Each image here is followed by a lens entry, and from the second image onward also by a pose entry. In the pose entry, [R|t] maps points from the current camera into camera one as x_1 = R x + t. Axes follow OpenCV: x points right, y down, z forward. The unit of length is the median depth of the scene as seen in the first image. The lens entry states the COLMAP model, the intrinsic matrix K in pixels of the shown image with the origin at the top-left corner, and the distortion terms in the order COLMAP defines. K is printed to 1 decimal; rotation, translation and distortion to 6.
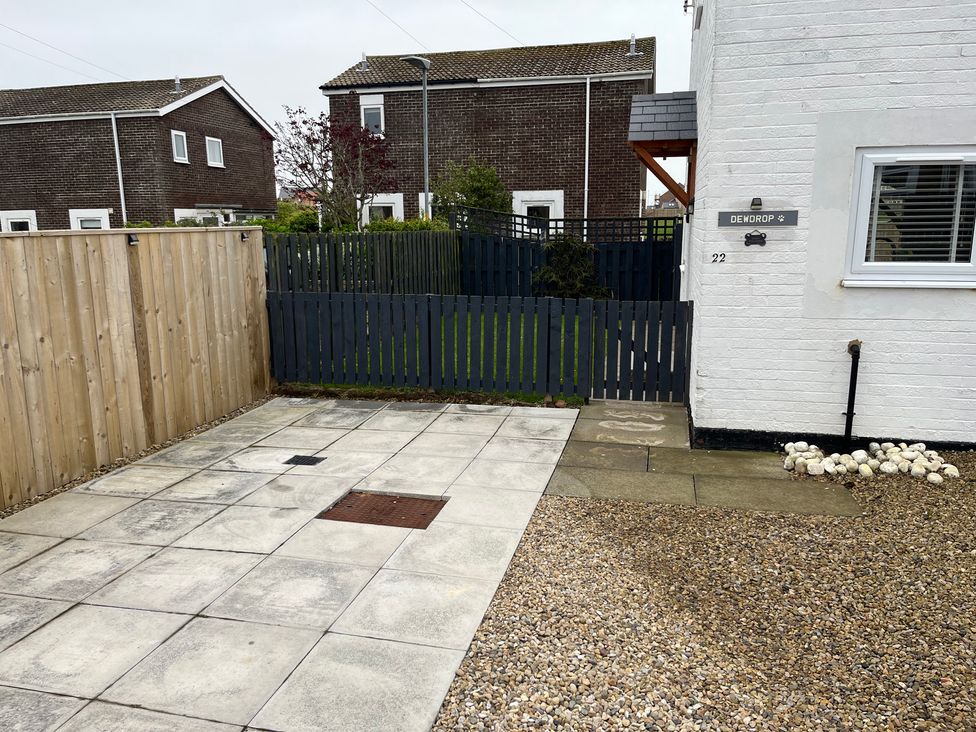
lens RADIAL K [[738.9, 0, 488.0], [0, 738.9, 366.0], [0, 0, 1]] dist [0.068125, -0.097277]
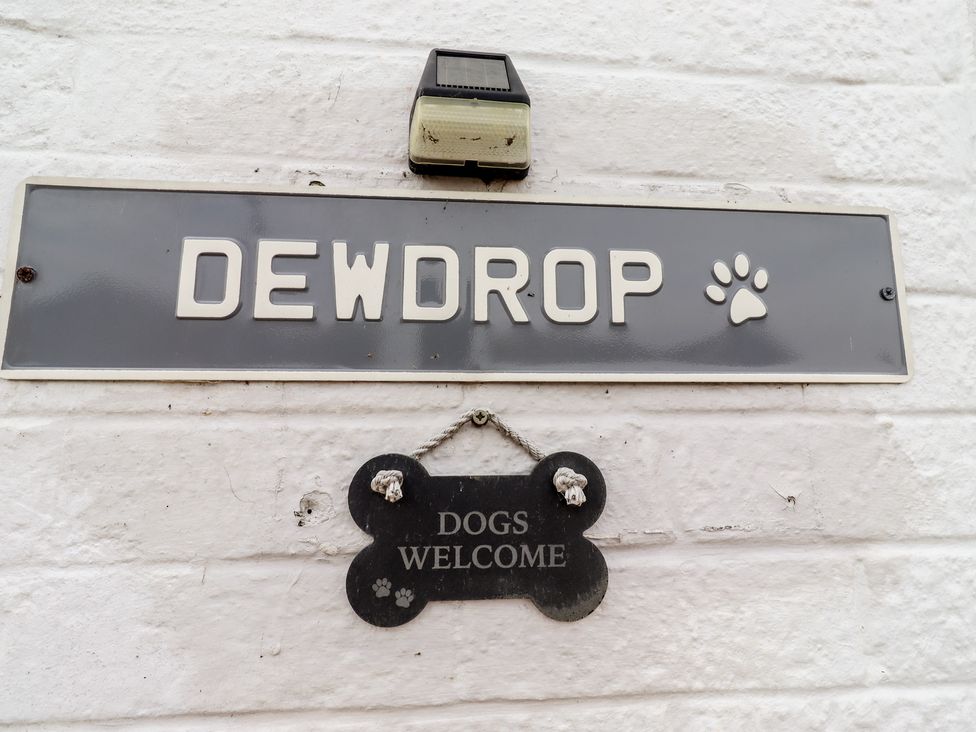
lens RADIAL K [[517.1, 0, 494.9], [0, 517.1, 350.2], [0, 0, 1]] dist [0.000980, -0.000247]
pose [[0.947755, 0.053701, 0.314448, 0.273230], [0.055895, 0.942523, -0.329432, -0.135823], [-0.314065, 0.329797, 0.890279, 0.754240]]
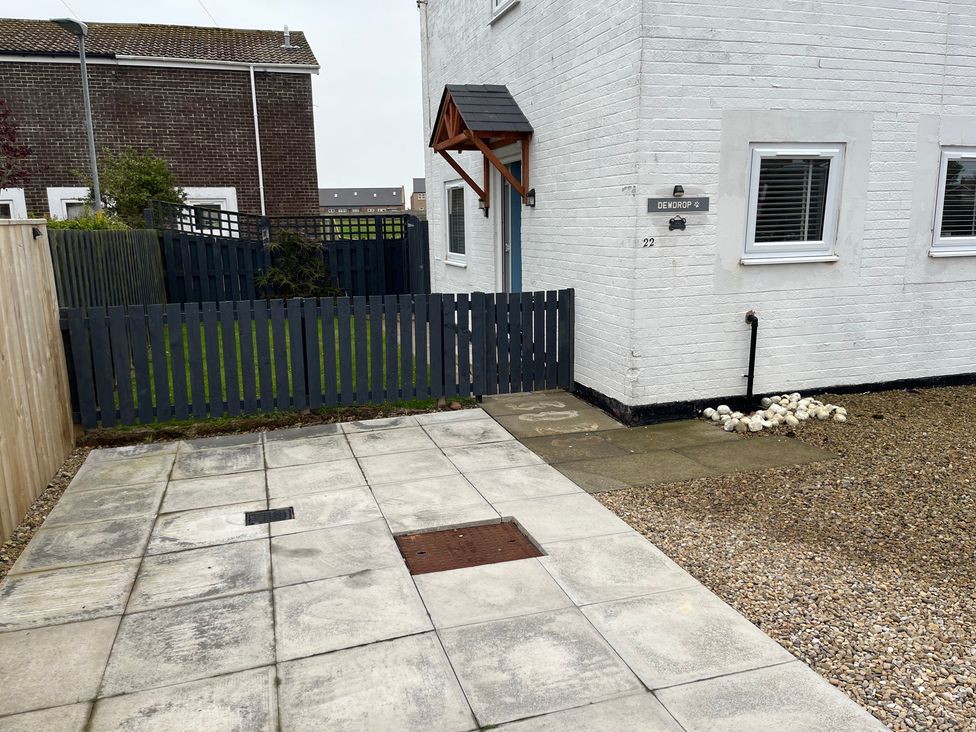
lens RADIAL K [[739.4, 0, 488.0], [0, 739.4, 366.0], [0, 0, 1]] dist [0.074307, -0.094726]
pose [[0.857296, -0.106501, 0.503687, -0.350533], [0.109469, 0.993705, 0.023791, -0.017557], [-0.503051, 0.034742, 0.863558, 0.172566]]
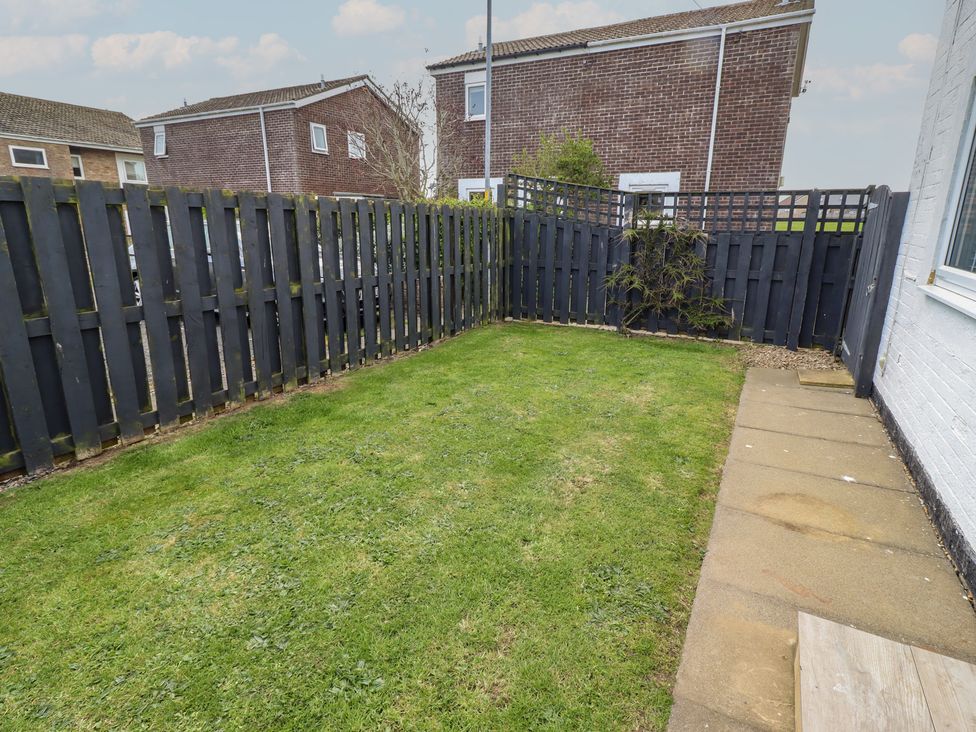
lens RADIAL K [[517.1, 0, 494.9], [0, 517.1, 350.2], [0, 0, 1]] dist [0.000980, -0.000247]
pose [[0.966218, 0.081447, -0.244518, 0.172933], [-0.068229, 0.995737, 0.062065, -0.167789], [0.248531, -0.043285, 0.967656, 1.096390]]
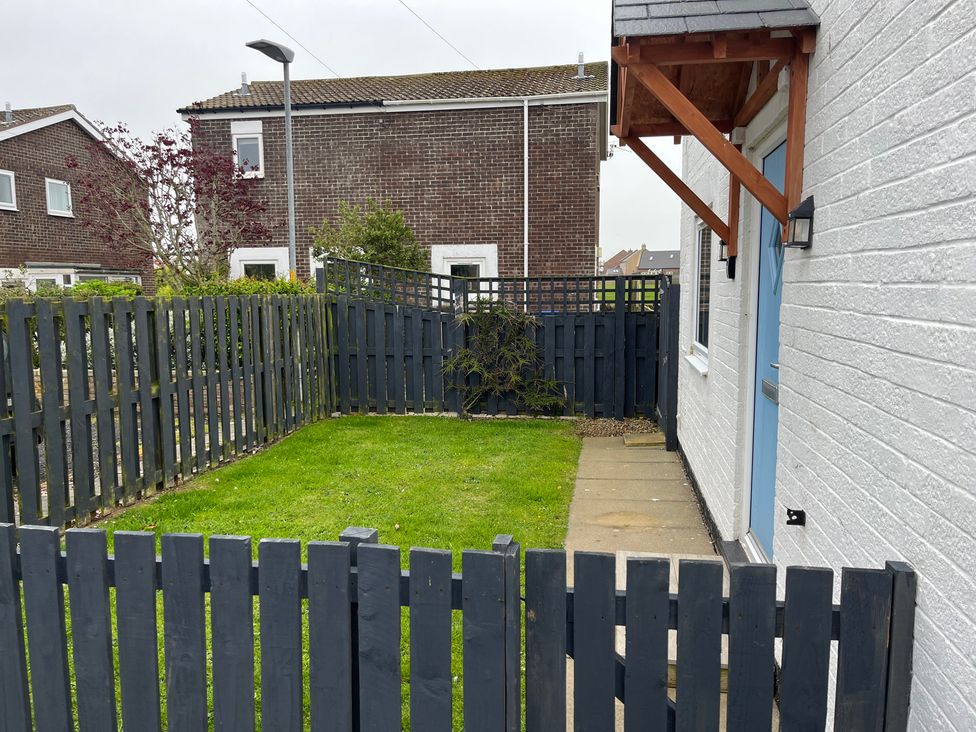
lens RADIAL K [[738.9, 0, 488.0], [0, 738.9, 366.0], [0, 0, 1]] dist [0.068125, -0.097277]
pose [[0.997607, -0.006550, 0.068826, 0.115873], [0.012472, 0.996220, -0.085961, -0.134162], [-0.068003, 0.086613, 0.993918, 0.744945]]
